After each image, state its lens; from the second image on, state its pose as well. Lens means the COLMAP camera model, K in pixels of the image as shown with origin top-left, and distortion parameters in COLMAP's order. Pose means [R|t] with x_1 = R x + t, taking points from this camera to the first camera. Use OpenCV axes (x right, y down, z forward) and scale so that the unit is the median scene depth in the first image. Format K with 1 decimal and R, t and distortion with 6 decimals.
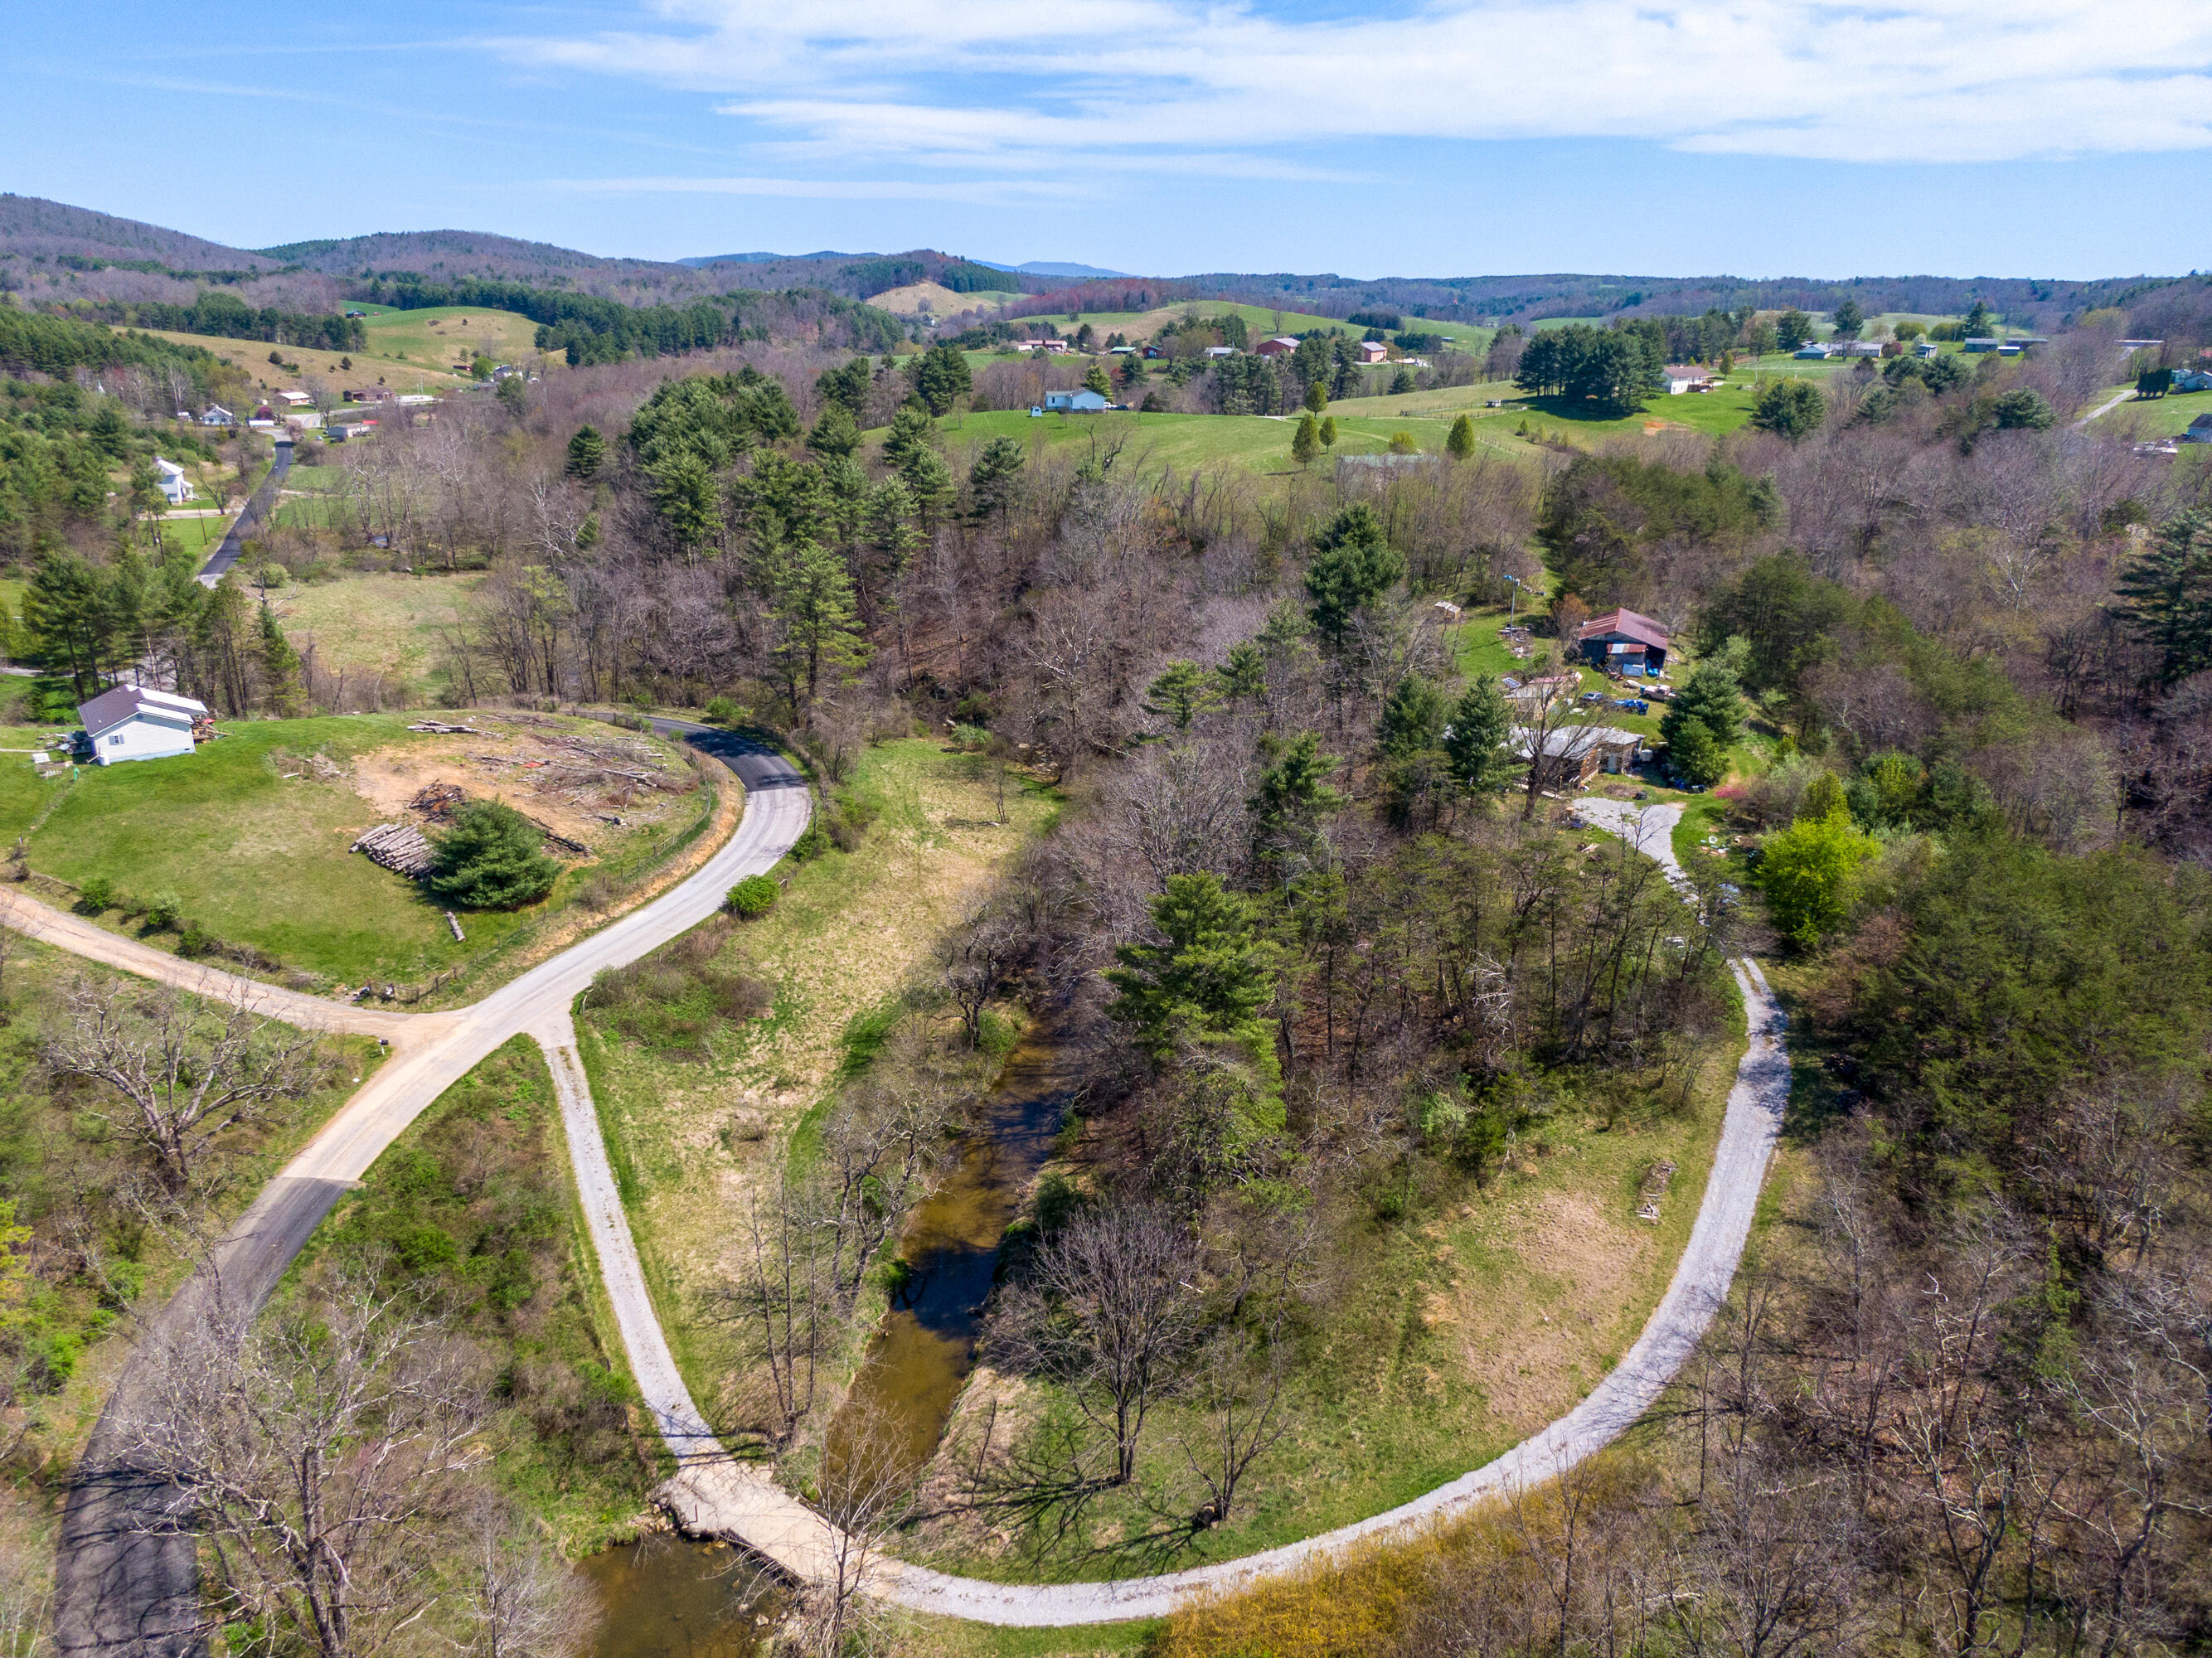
lens RADIAL K [[1585.0, 0, 1100.1], [0, 1585.0, 846.3], [0, 0, 1]] dist [0.030793, -0.052757]
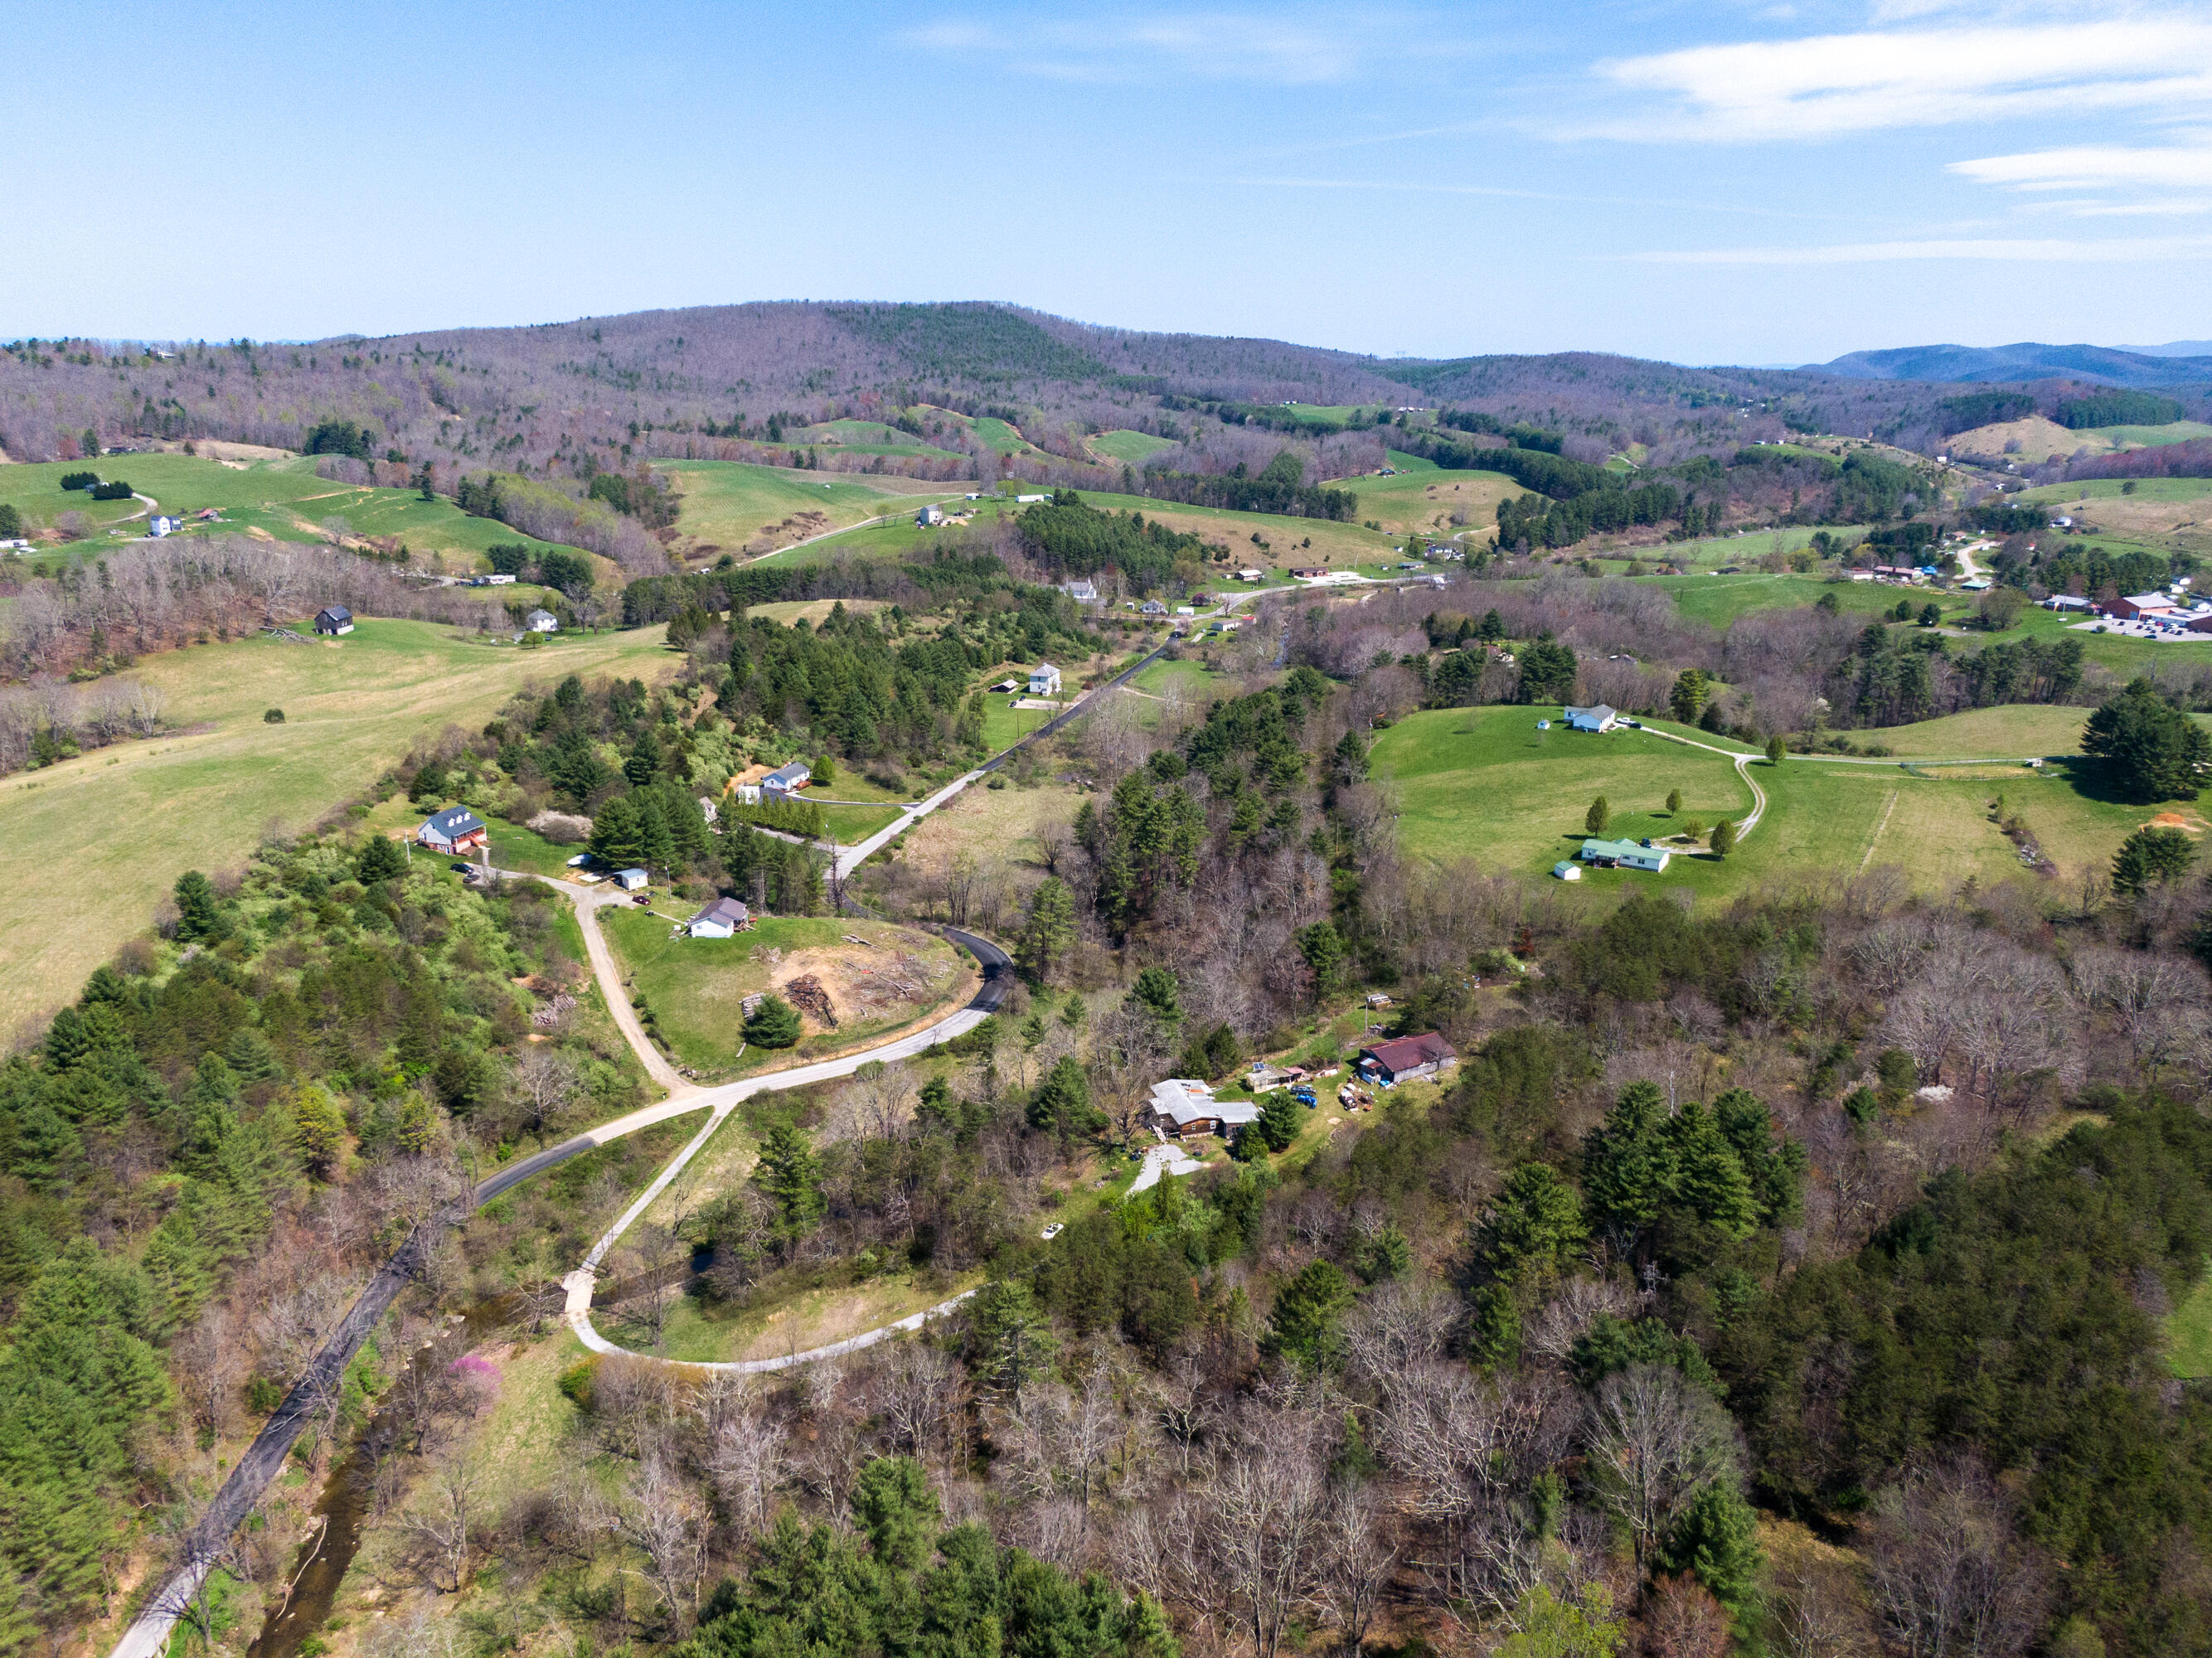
lens RADIAL K [[1567.9, 0, 1101.5], [0, 1567.9, 879.7], [0, 0, 1]] dist [0.041580, -0.062629]
pose [[0.770641, 0.200853, -0.604790, 0.975109], [-0.212102, 0.975766, 0.053789, -0.311972], [0.600937, 0.086825, 0.794566, -0.374579]]
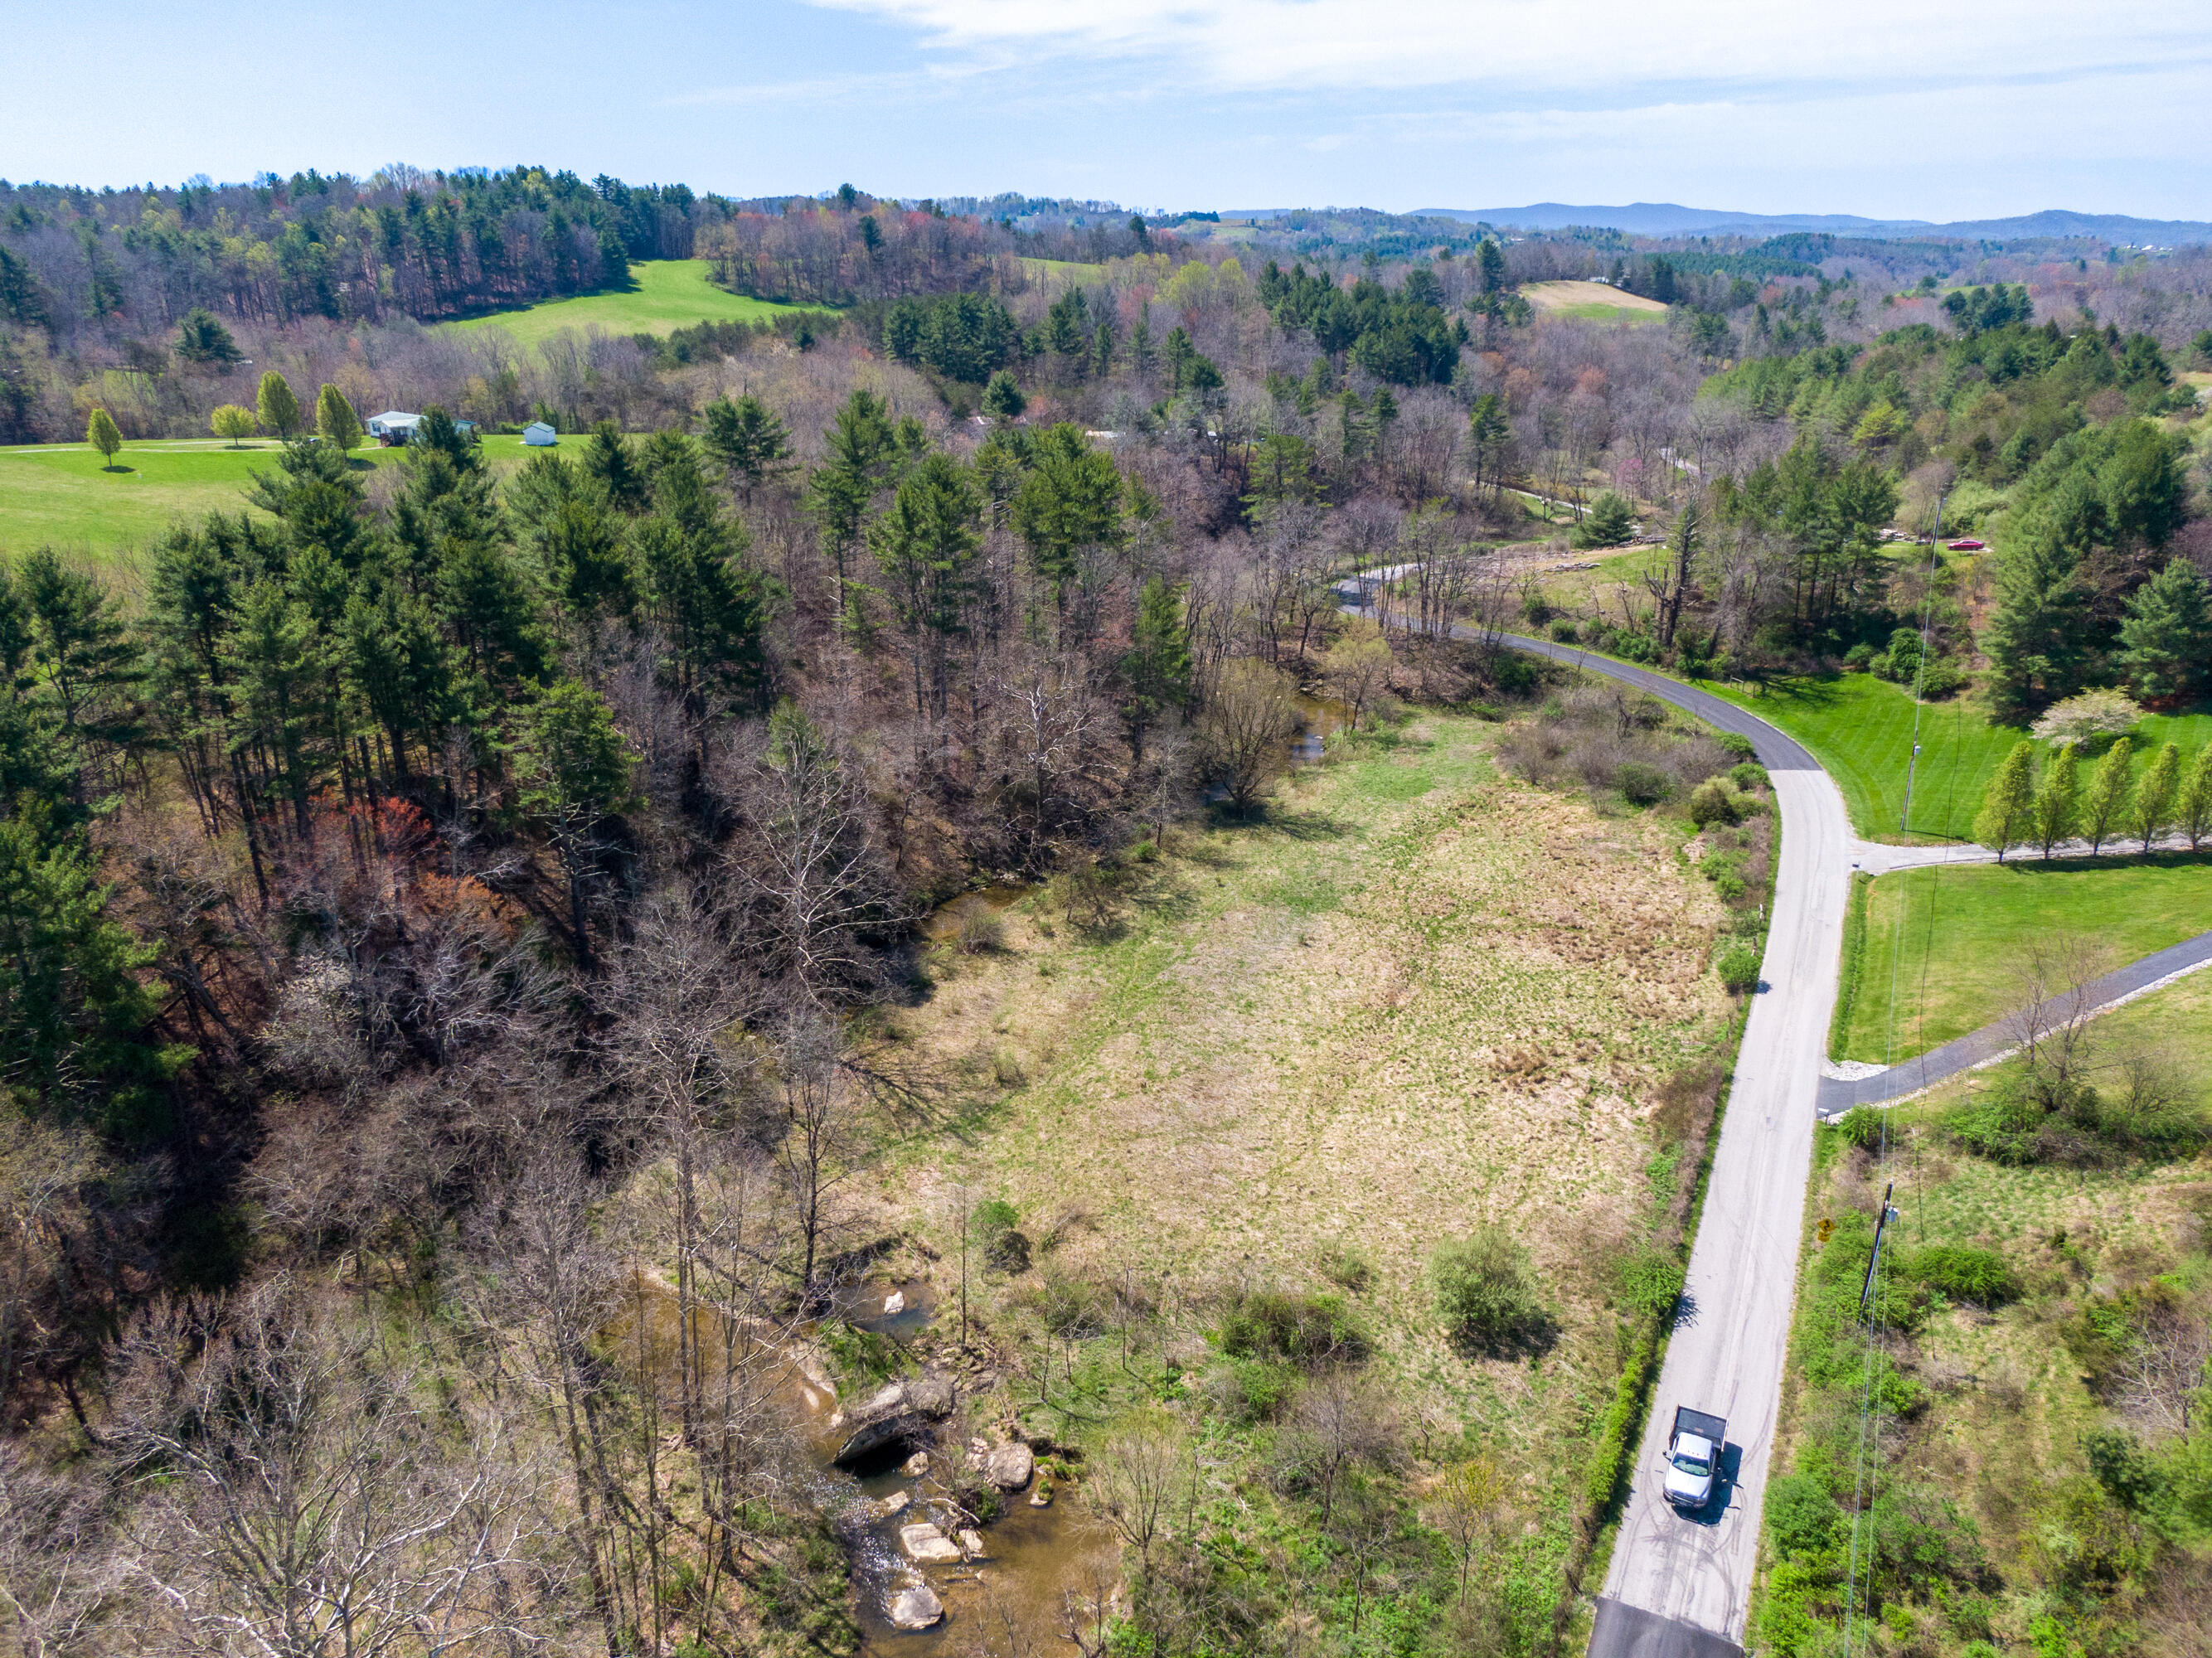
lens RADIAL K [[1585.0, 0, 1100.1], [0, 1585.0, 846.3], [0, 0, 1]] dist [0.030793, -0.052757]
pose [[-0.647403, -0.279258, 0.709143, -1.125857], [0.241242, 0.807527, 0.538240, -0.671126], [-0.722960, 0.519534, -0.455427, 1.959089]]
